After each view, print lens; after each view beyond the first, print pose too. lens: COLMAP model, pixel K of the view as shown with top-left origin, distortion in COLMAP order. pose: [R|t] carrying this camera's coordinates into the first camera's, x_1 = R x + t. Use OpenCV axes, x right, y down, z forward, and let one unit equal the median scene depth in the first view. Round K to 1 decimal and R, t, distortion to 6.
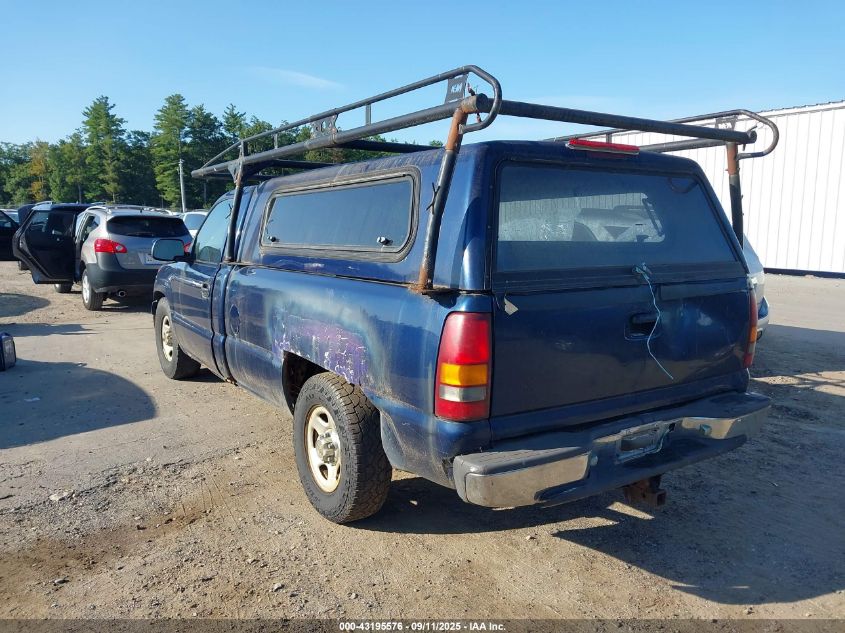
lens RADIAL K [[670.8, 0, 409.4], [0, 670.8, 330.6], [0, 0, 1]] dist [-0.003136, -0.003925]
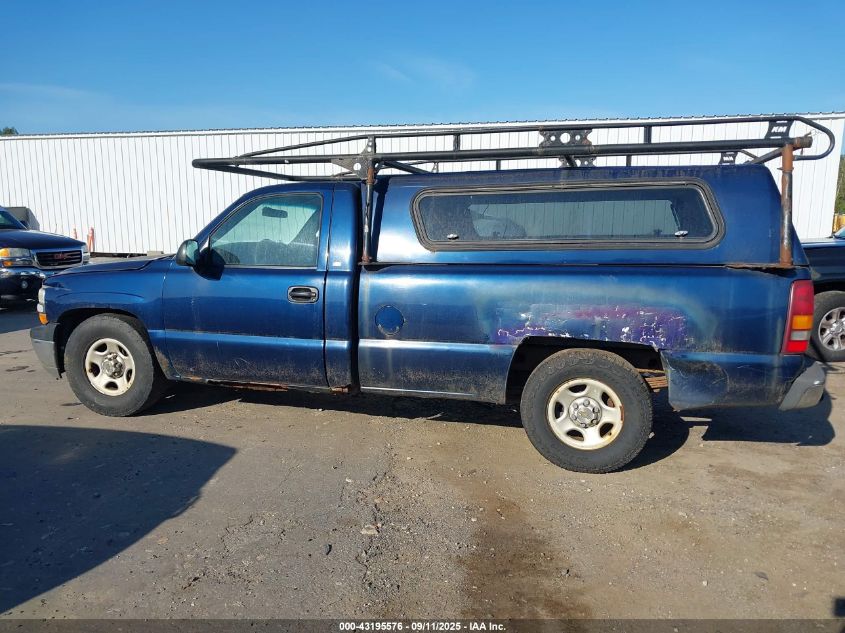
lens RADIAL K [[667.2, 0, 422.3], [0, 667.2, 337.7], [0, 0, 1]] dist [0.056948, -0.061227]
pose [[0.741828, -0.112200, 0.661138, -1.153809], [0.102654, 0.993284, 0.053385, -0.050702], [-0.662687, 0.028265, 0.748363, 0.318405]]
